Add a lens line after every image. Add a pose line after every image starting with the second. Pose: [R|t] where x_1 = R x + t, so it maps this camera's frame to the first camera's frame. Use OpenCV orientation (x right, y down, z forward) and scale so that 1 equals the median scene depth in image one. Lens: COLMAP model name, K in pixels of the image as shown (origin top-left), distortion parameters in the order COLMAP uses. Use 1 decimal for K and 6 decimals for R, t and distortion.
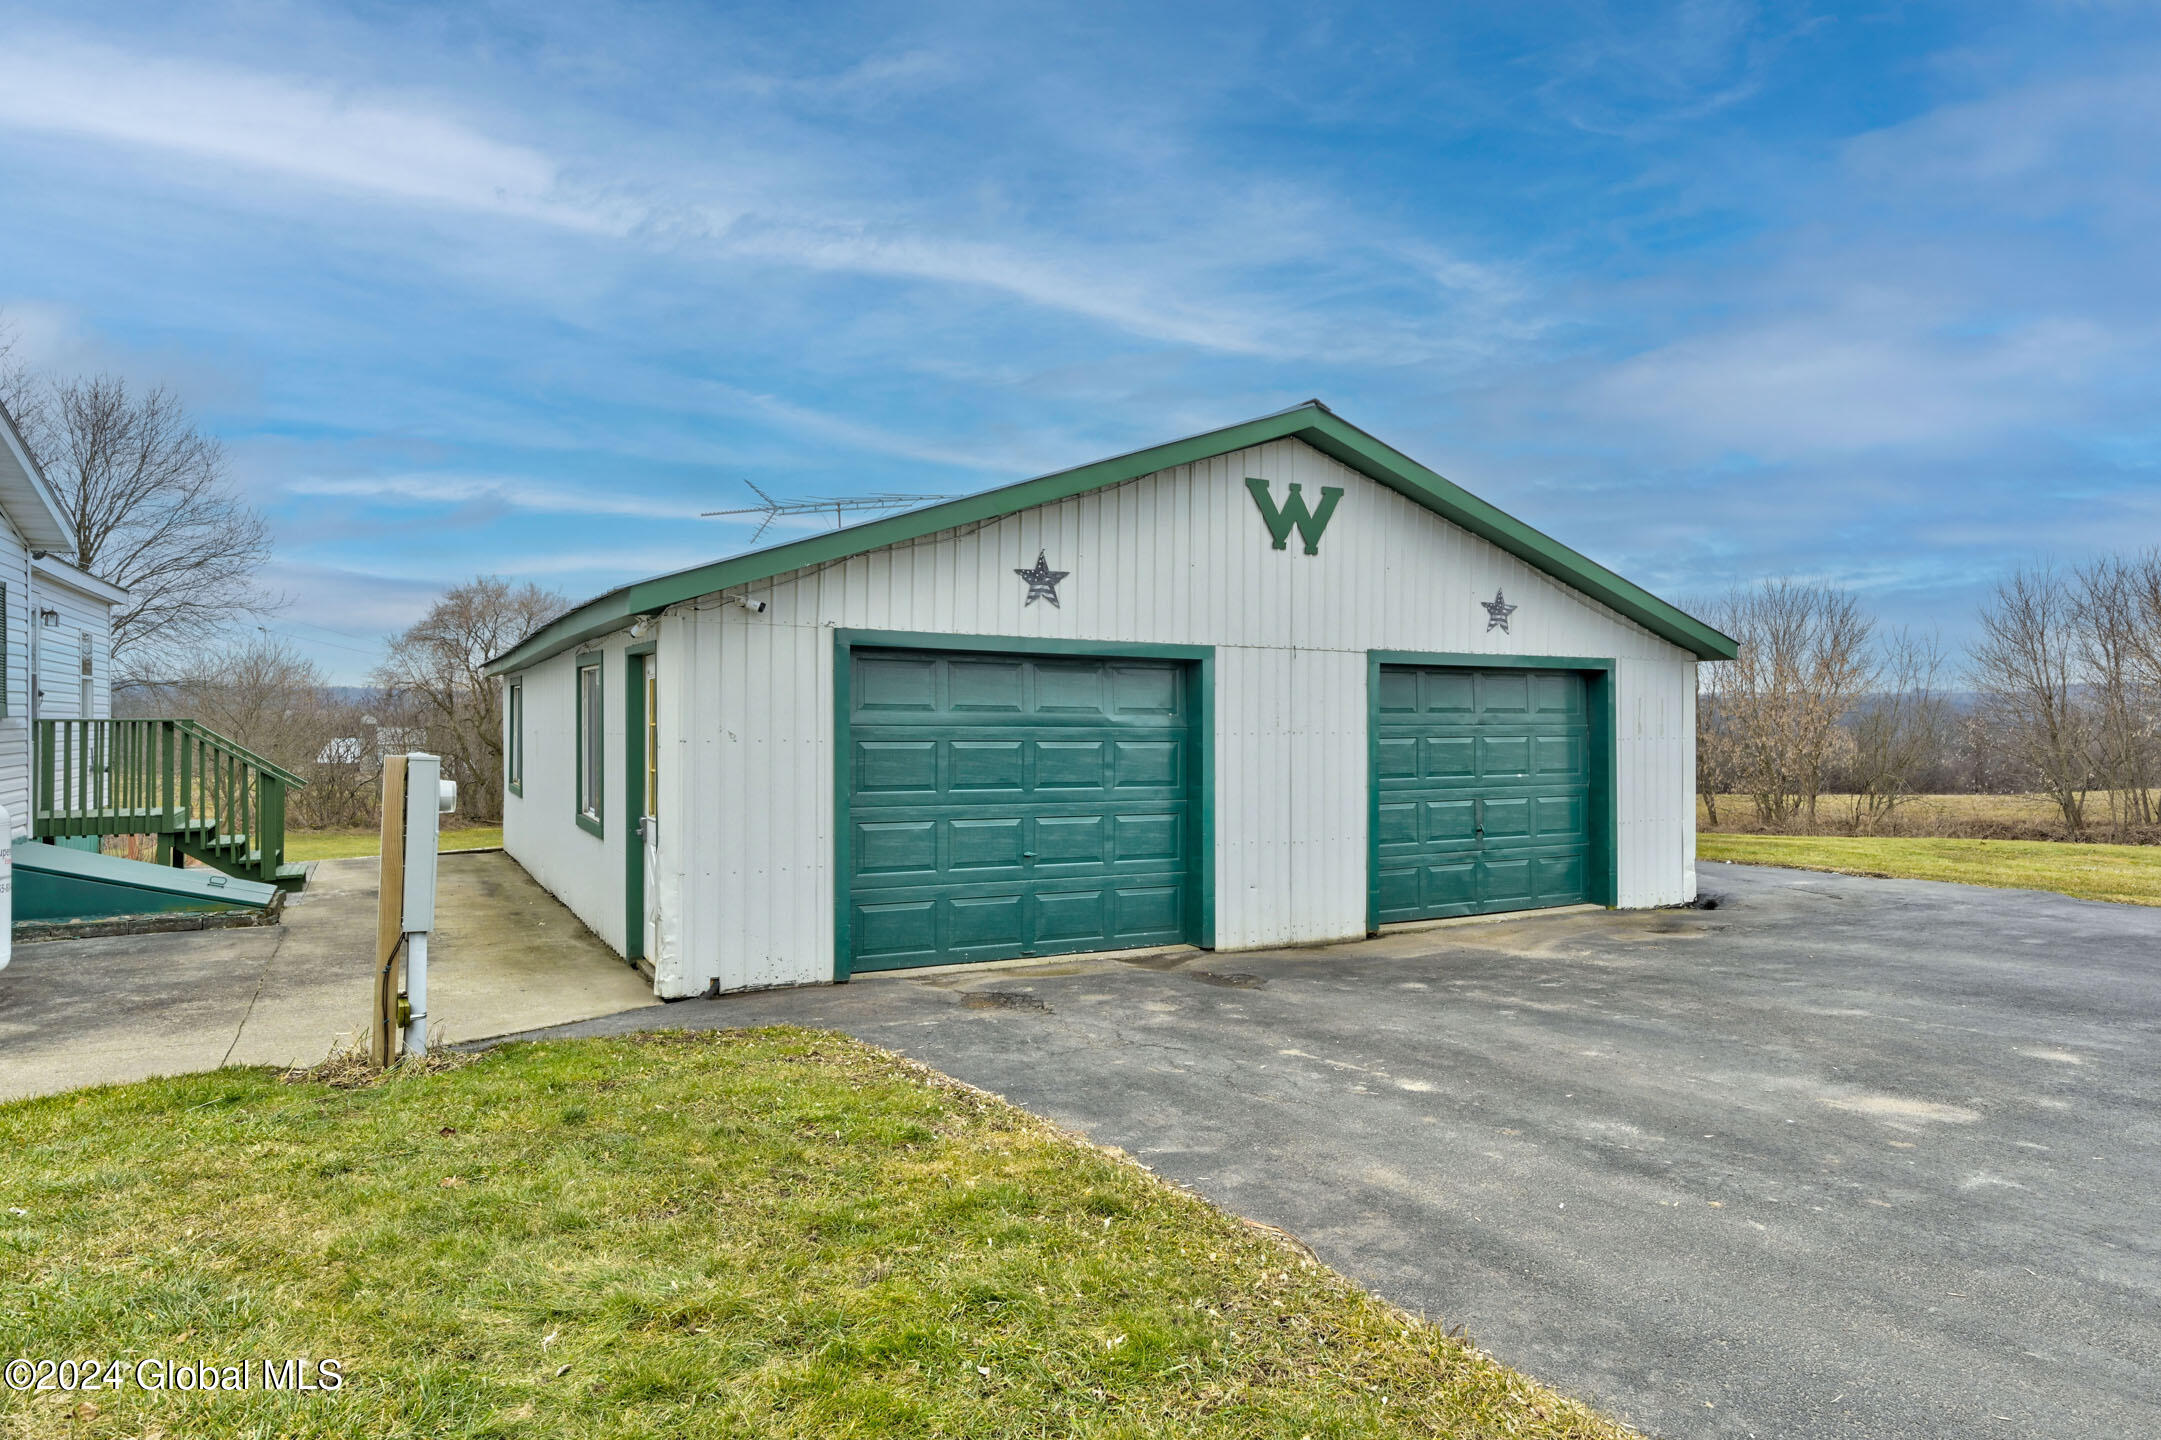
lens RADIAL K [[1298.9, 0, 1080.5], [0, 1298.9, 720.0], [0, 0, 1]] dist [0.006726, -0.000123]
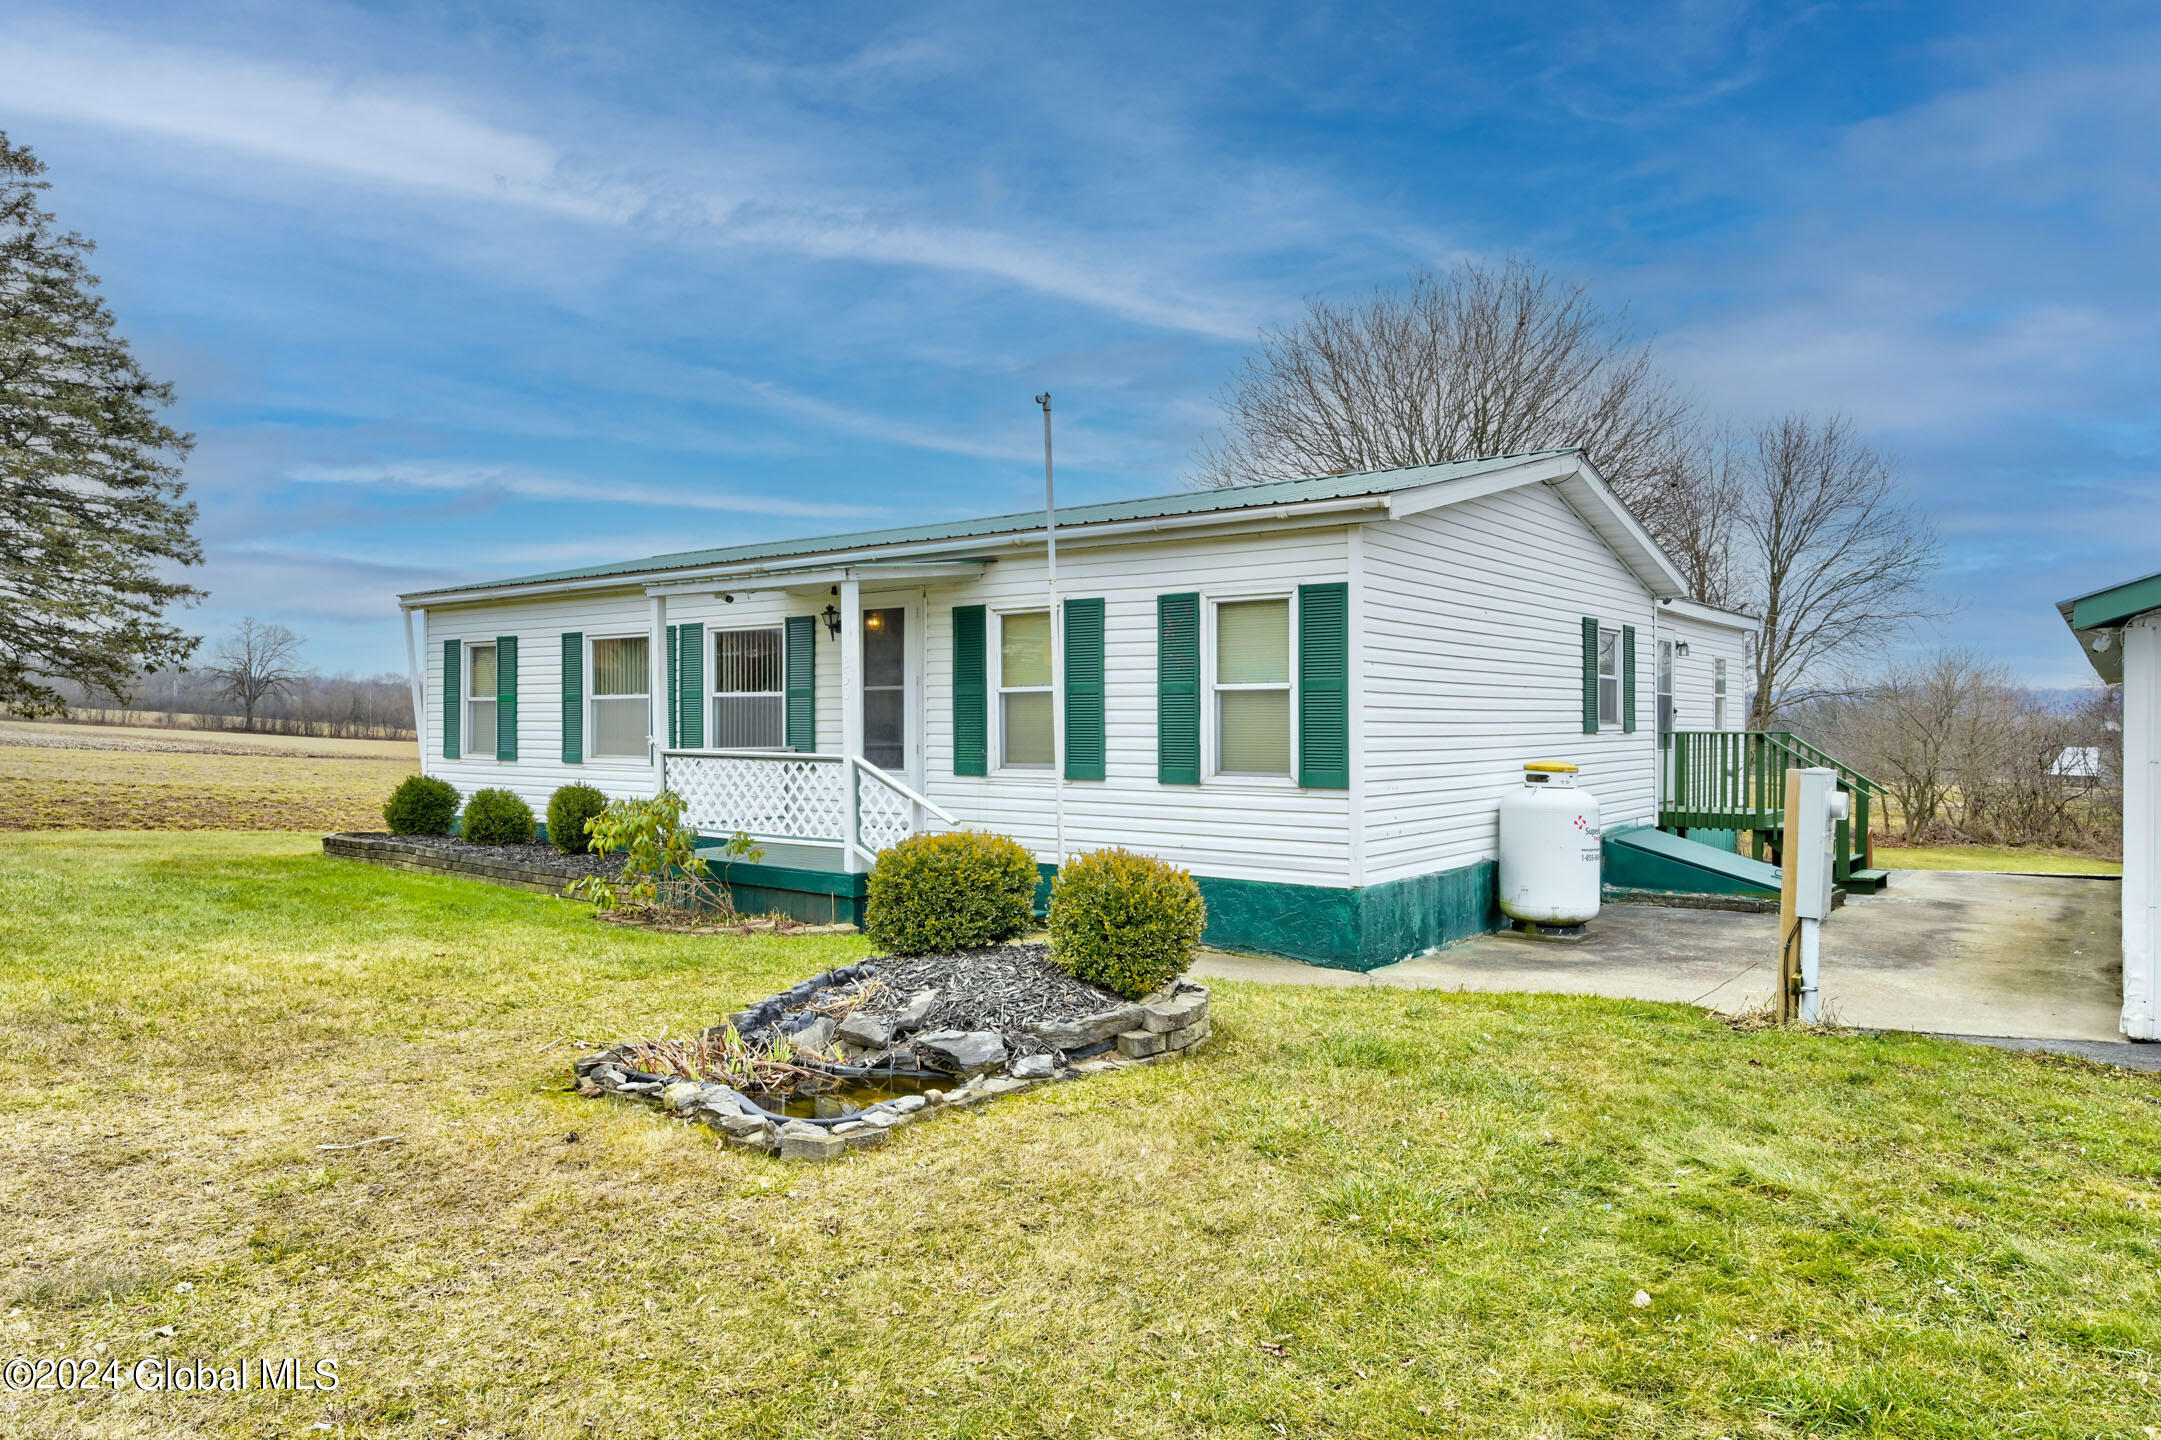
lens RADIAL K [[1356.4, 0, 1080.5], [0, 1356.4, 720.0], [0, 0, 1]] dist [-0.006856, -0.000230]
pose [[0.417643, -0.005284, -0.908596, 0.176469], [0.000193, 0.999984, -0.005727, -0.005674], [0.908611, 0.002217, 0.417638, -0.063120]]
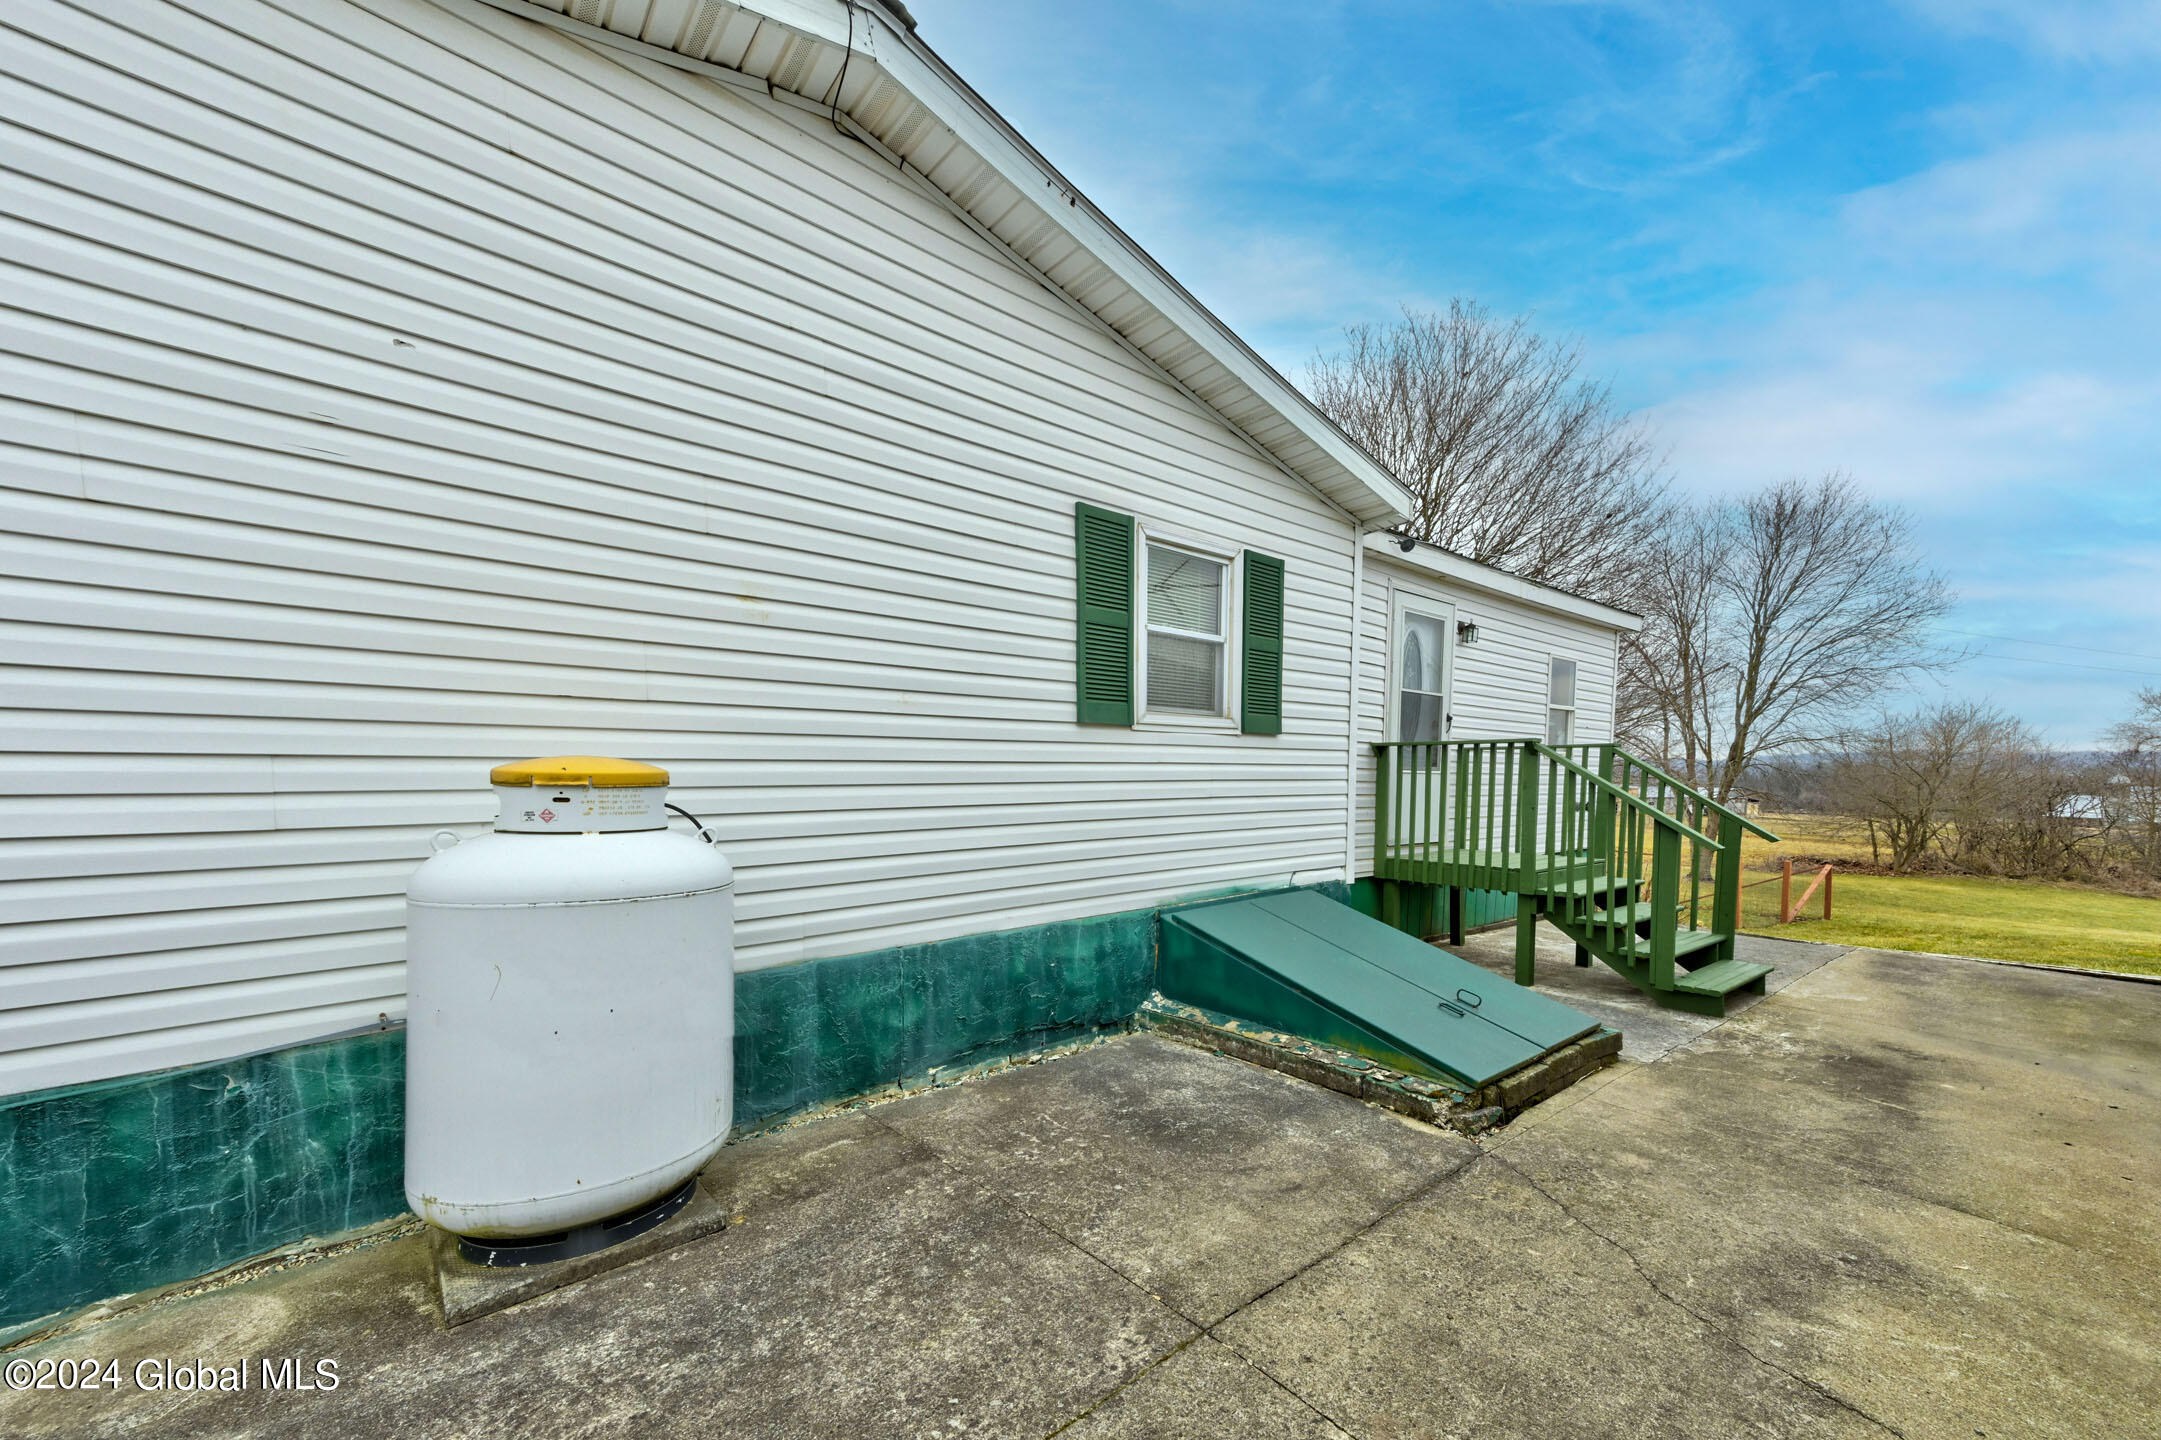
lens RADIAL K [[925.0, 0, 1082.1], [0, 925.0, 822.1], [0, 0, 1]] dist [0.124916, -0.000192]
pose [[0.288960, 0.056775, -0.955656, -0.329193], [-0.011585, 0.998374, 0.055810, 0.023020], [0.957271, -0.005056, 0.289148, 0.761422]]
